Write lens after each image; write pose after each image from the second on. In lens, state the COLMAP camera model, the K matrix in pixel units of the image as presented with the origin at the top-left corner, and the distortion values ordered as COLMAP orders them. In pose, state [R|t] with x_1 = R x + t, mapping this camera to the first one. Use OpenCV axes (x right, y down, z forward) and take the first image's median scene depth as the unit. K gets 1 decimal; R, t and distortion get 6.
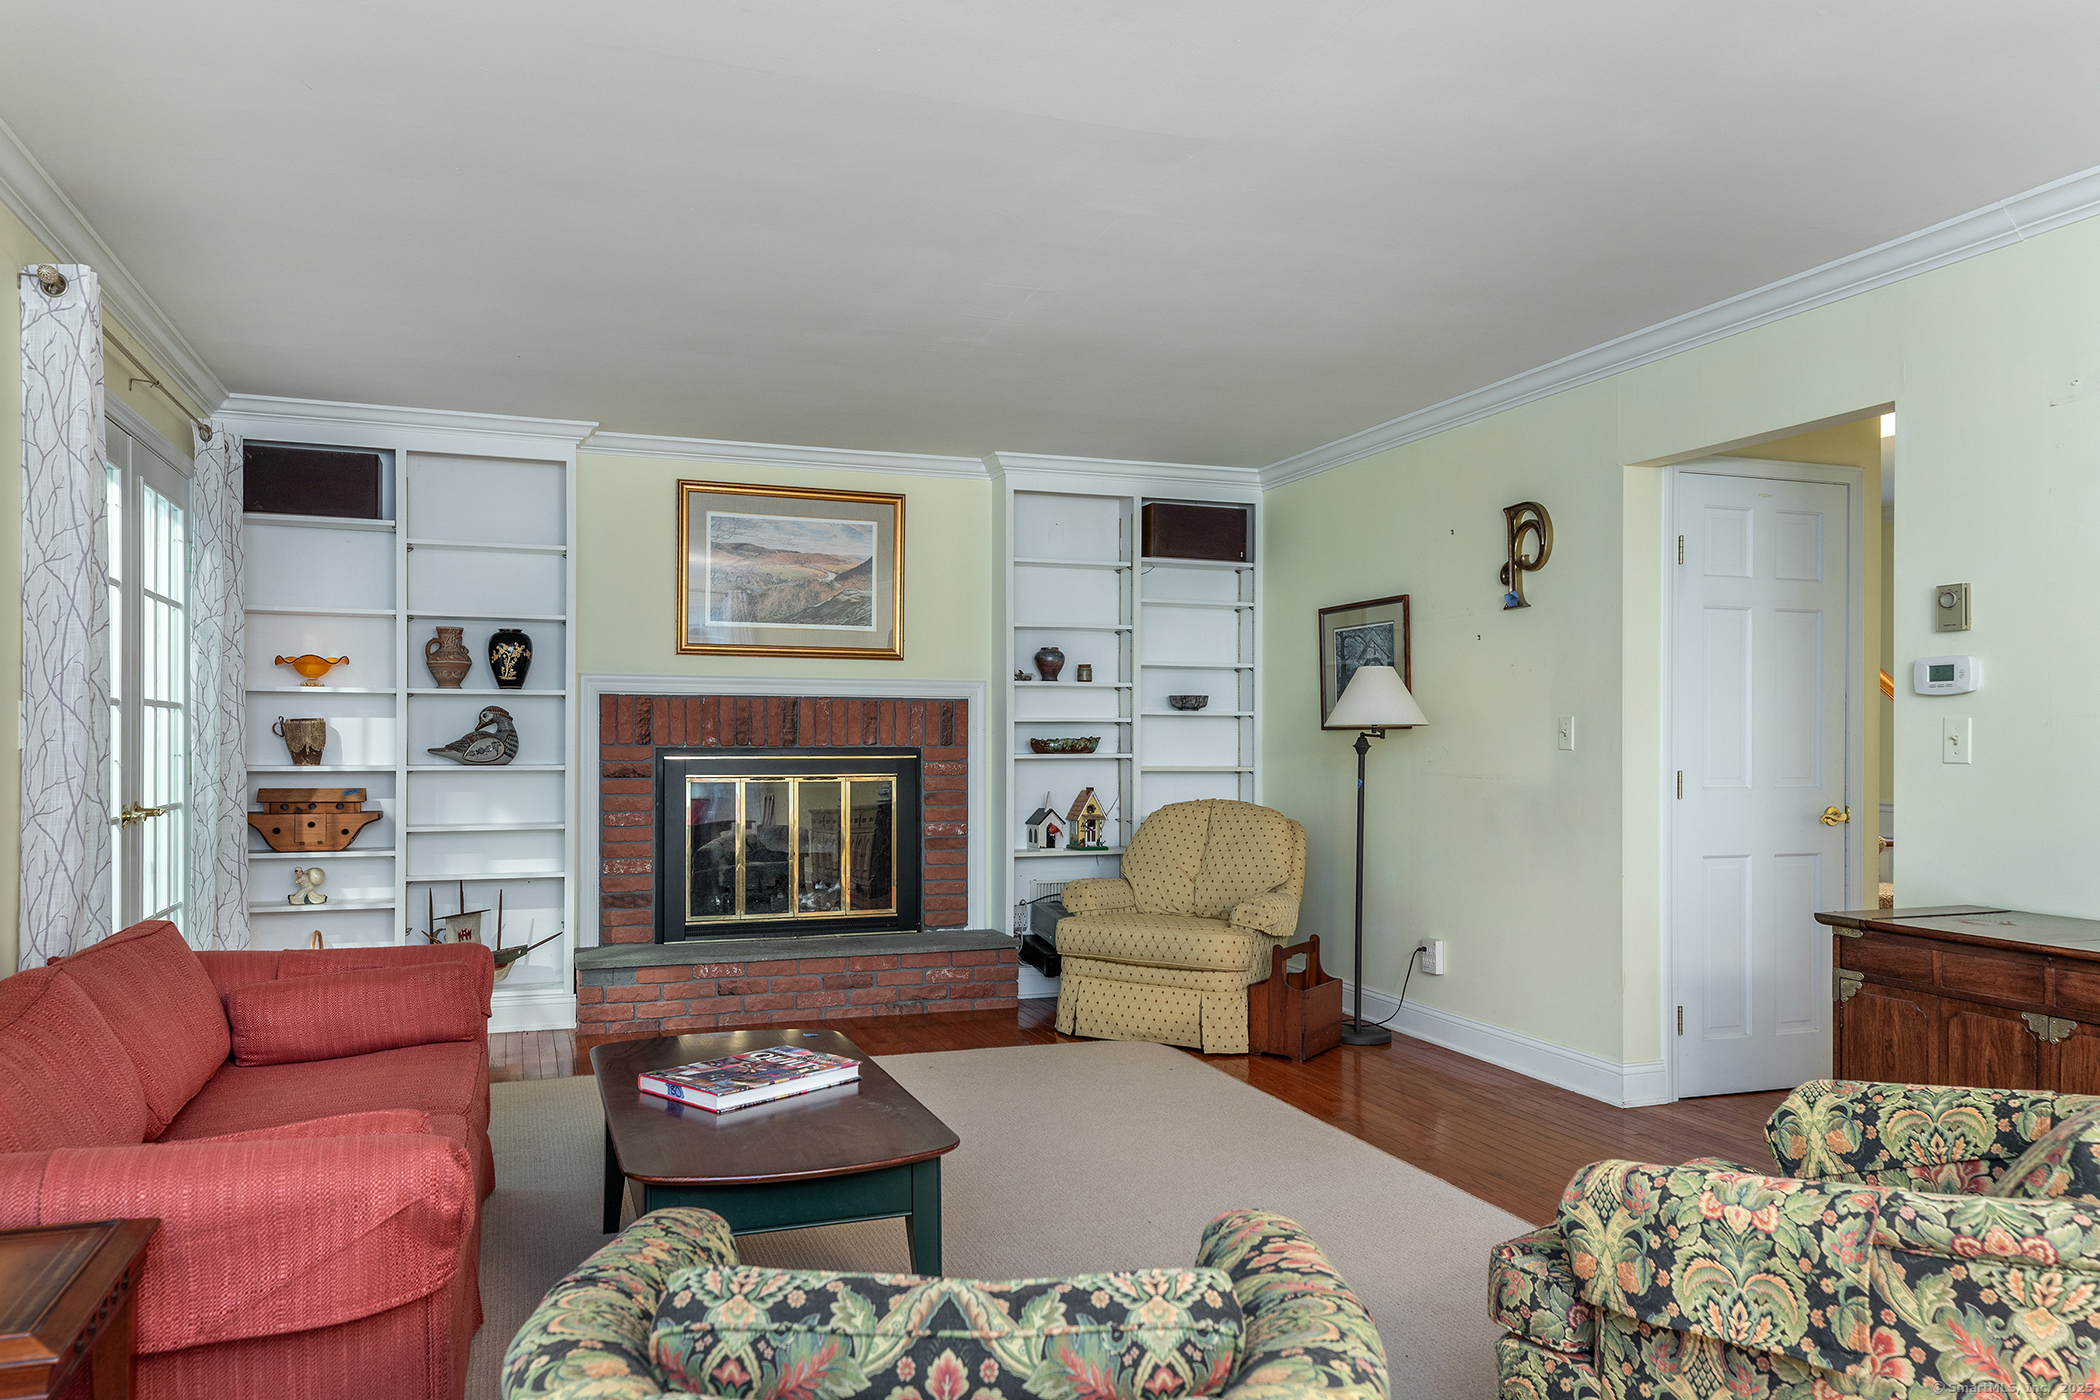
lens RADIAL K [[1503.0, 0, 1051.1], [0, 1503.0, 711.6], [0, 0, 1]] dist [0.100290, -0.002478]
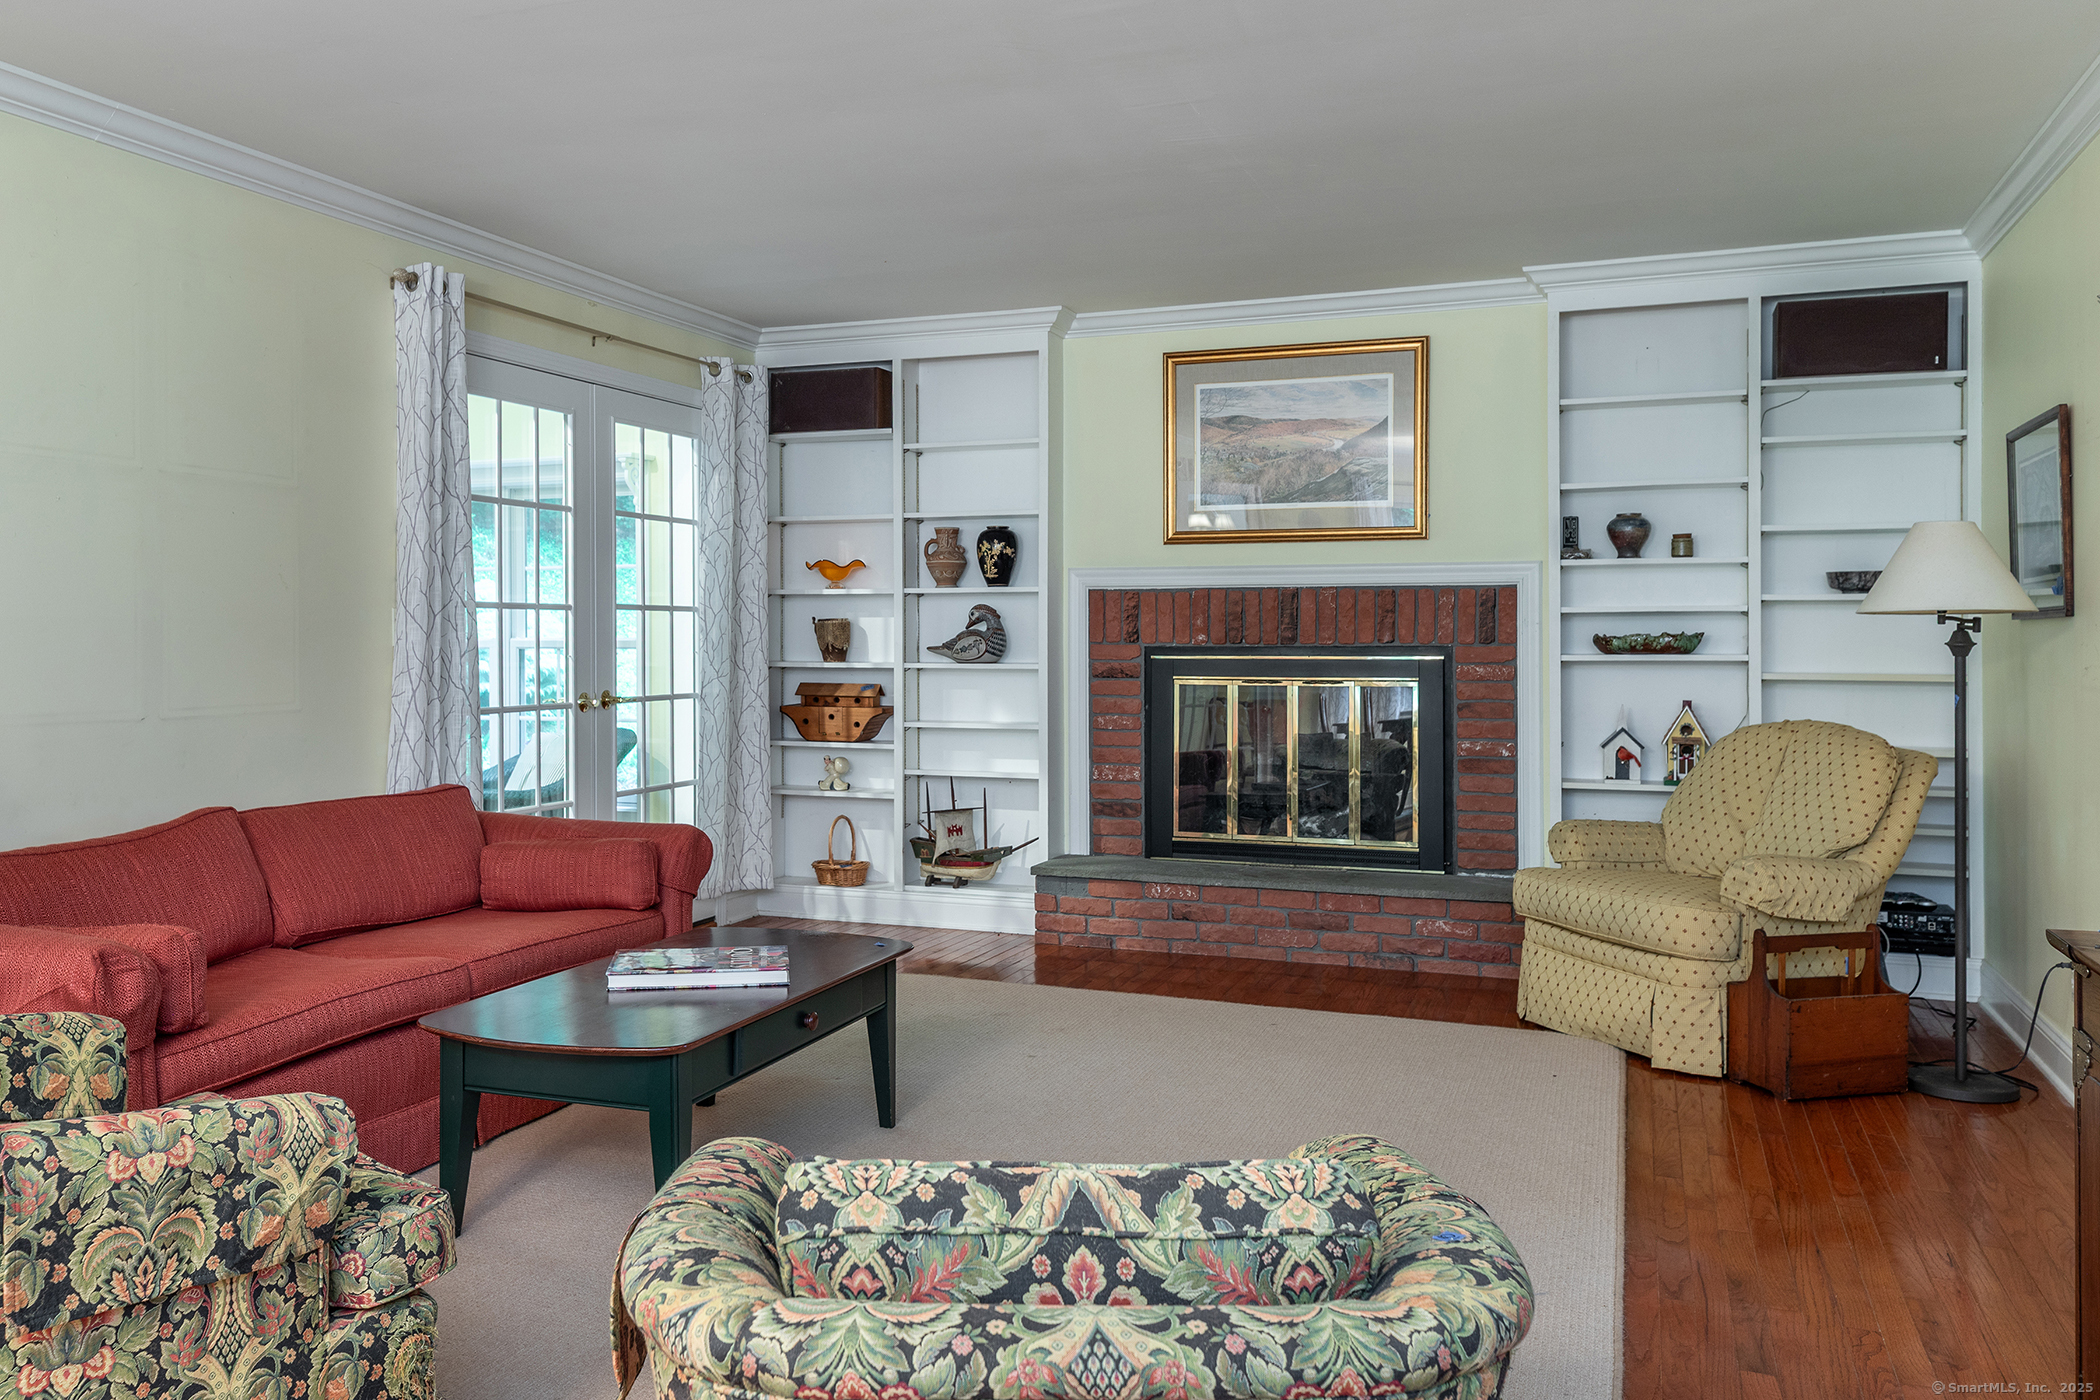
lens RADIAL K [[1710.9, 0, 978.3], [0, 1710.9, 621.6], [0, 0, 1]] dist [0.064078, -0.009862]
pose [[0.755399, -0.010491, -0.655181, 0.351937], [0.014923, 0.999888, 0.001195, 0.006075], [0.655095, -0.010680, 0.755471, 0.144526]]
